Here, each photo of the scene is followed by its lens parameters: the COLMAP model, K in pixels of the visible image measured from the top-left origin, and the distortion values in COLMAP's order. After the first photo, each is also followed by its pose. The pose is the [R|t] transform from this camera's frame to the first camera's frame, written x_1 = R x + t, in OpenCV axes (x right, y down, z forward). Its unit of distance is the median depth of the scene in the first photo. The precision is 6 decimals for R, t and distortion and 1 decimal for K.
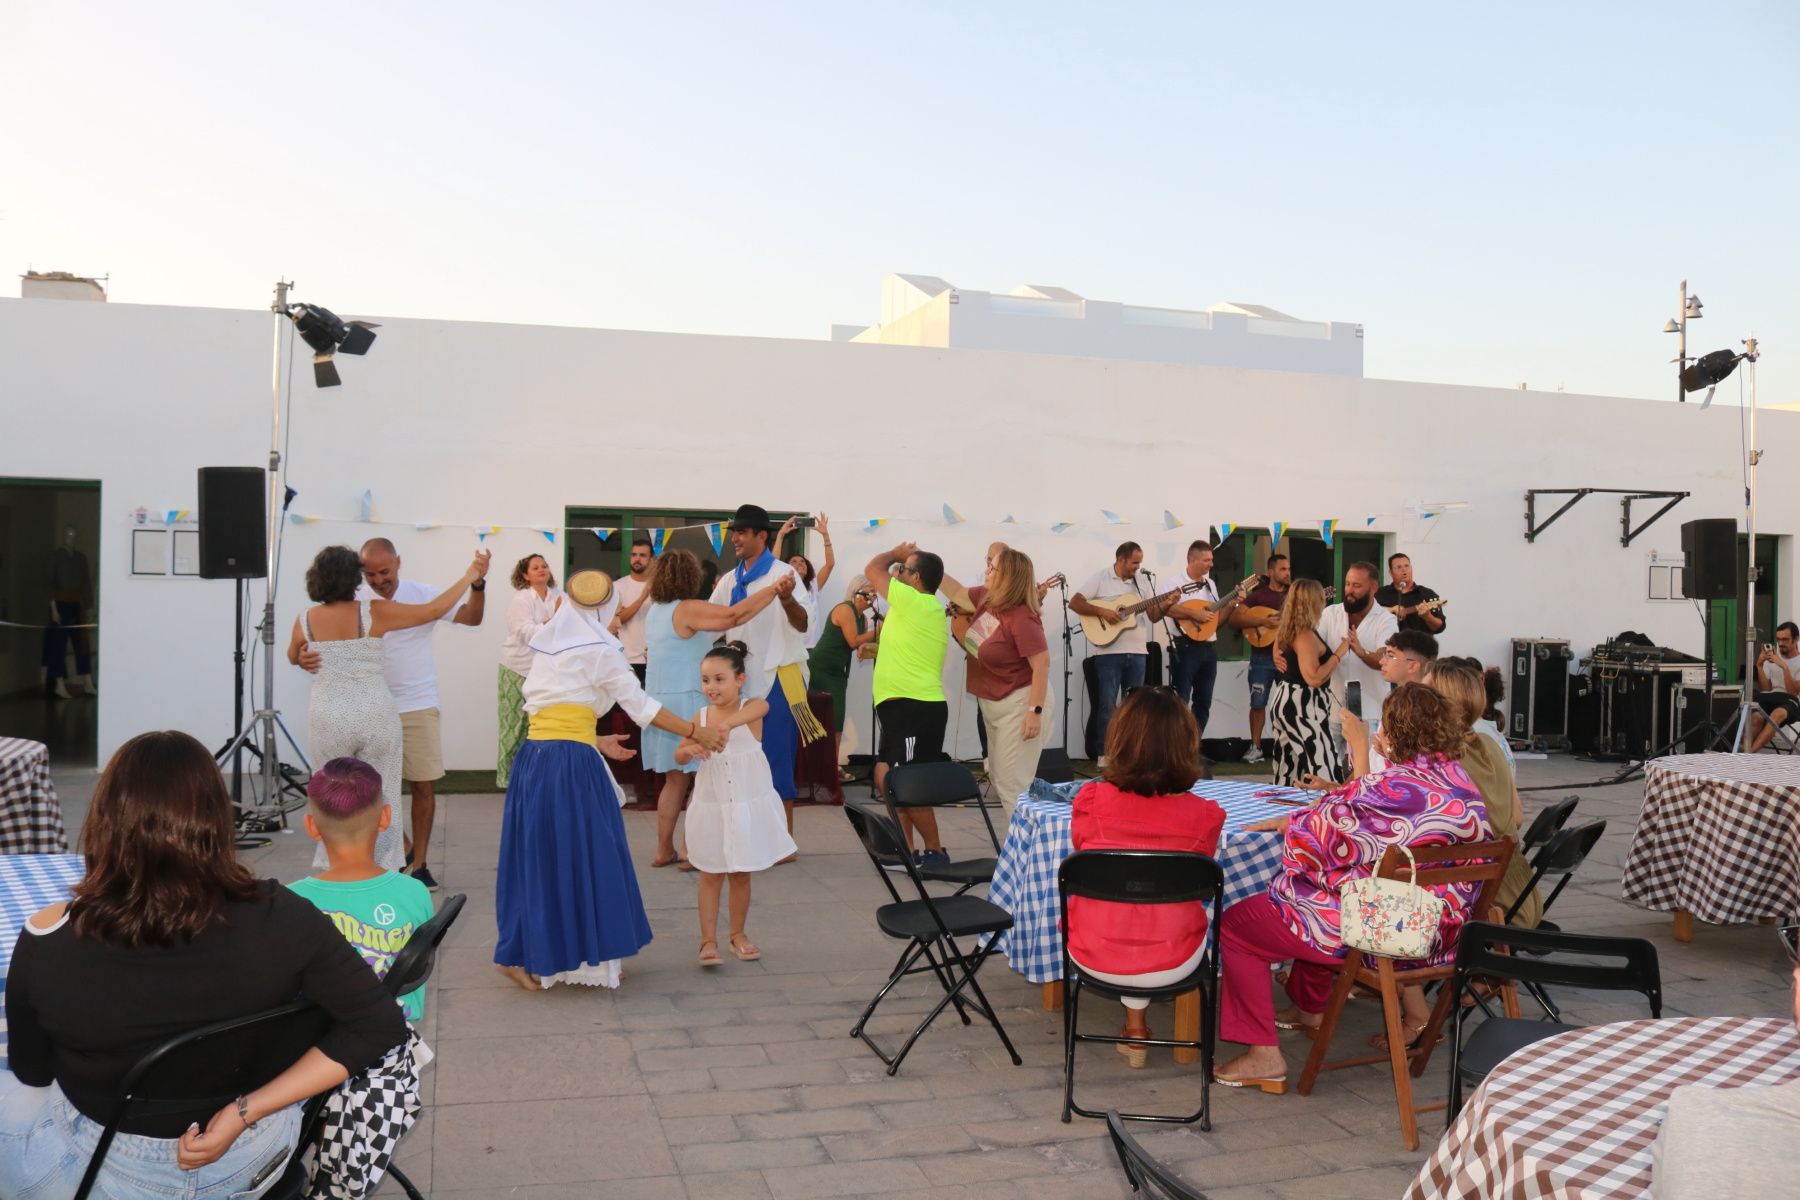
lens RADIAL K [[1740.6, 0, 898.8], [0, 1740.6, 615.1], [0, 0, 1]] dist [-0.101537, 0.000000]
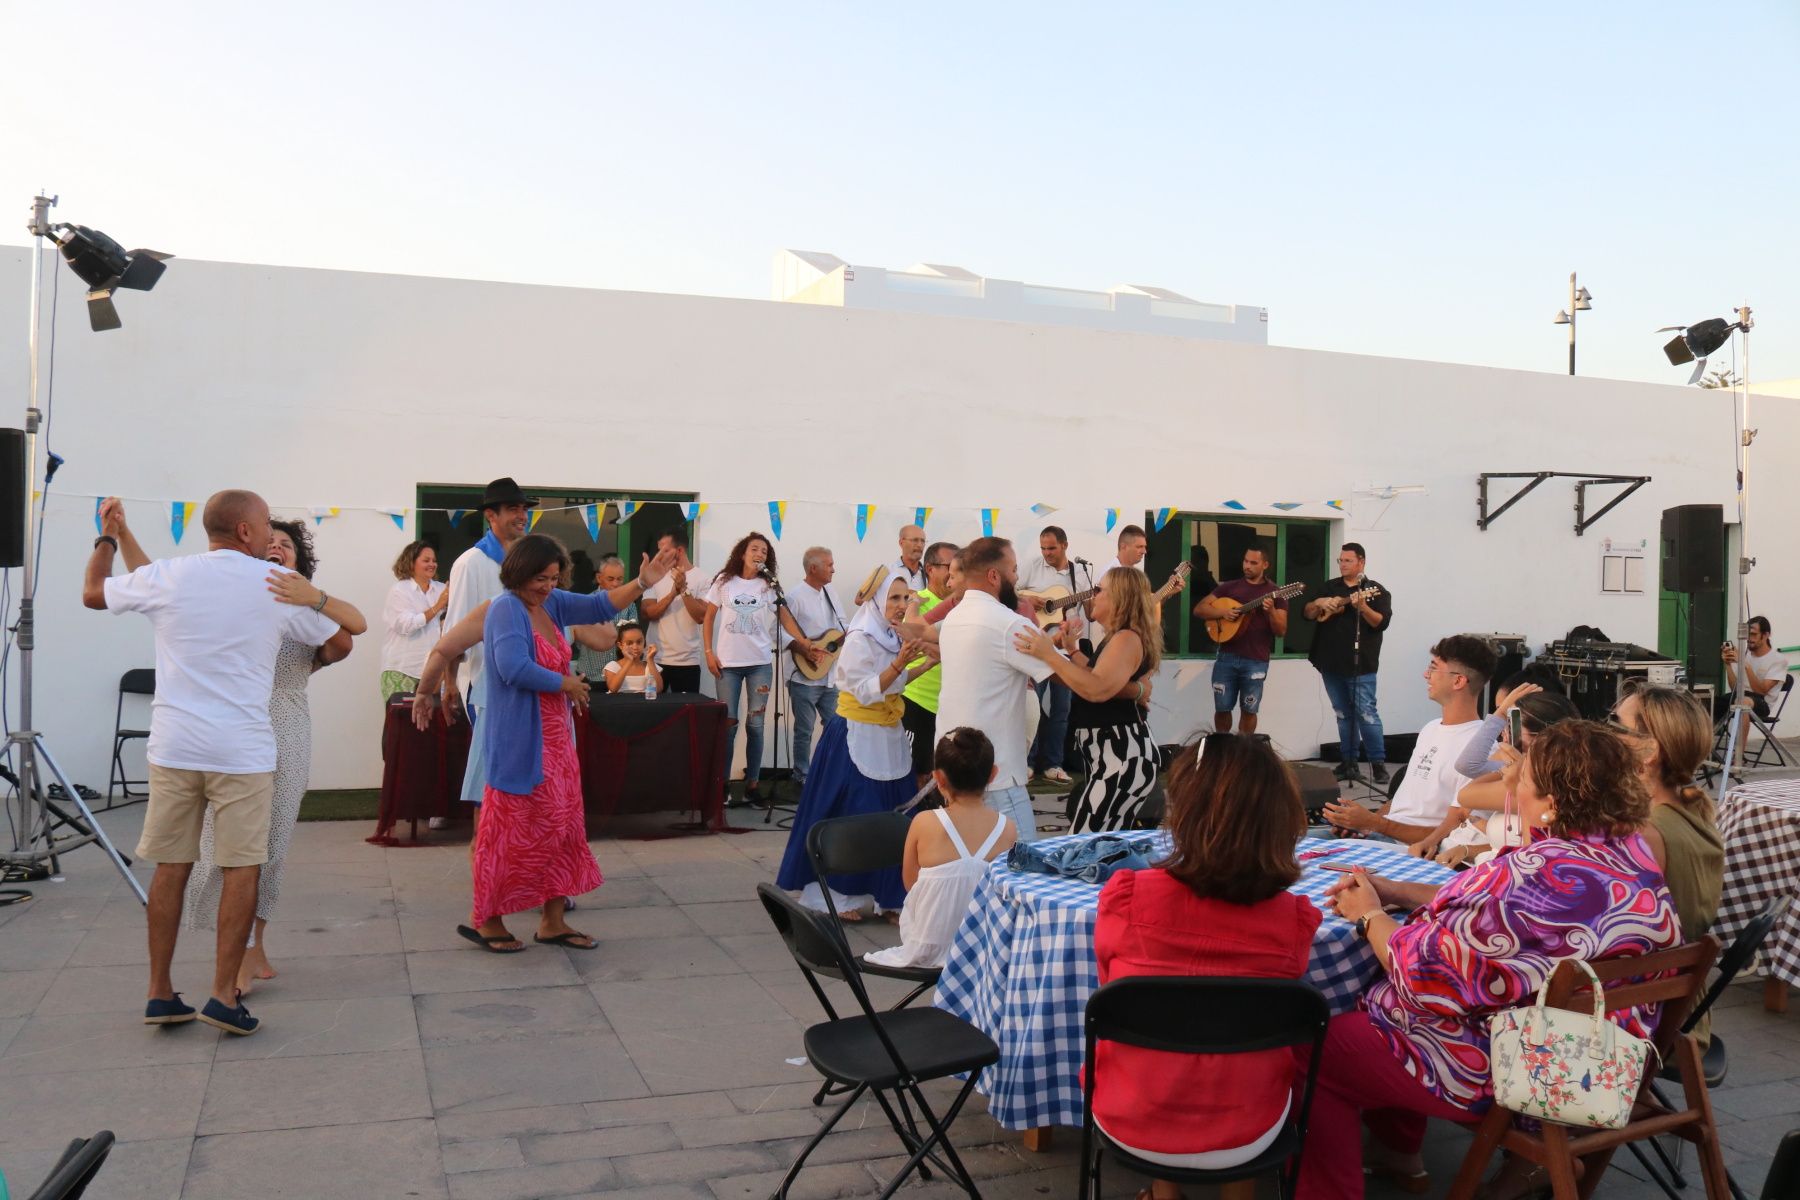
lens RADIAL K [[1740.6, 0, 937.8], [0, 1740.6, 615.2], [0, 0, 1]] dist [-0.101537, 0.000000]
pose [[0.996158, 0.000030, 0.087579, -0.007529], [-0.000625, 0.999977, 0.006767, -0.002736], [-0.087577, -0.006796, 0.996135, 0.105738]]
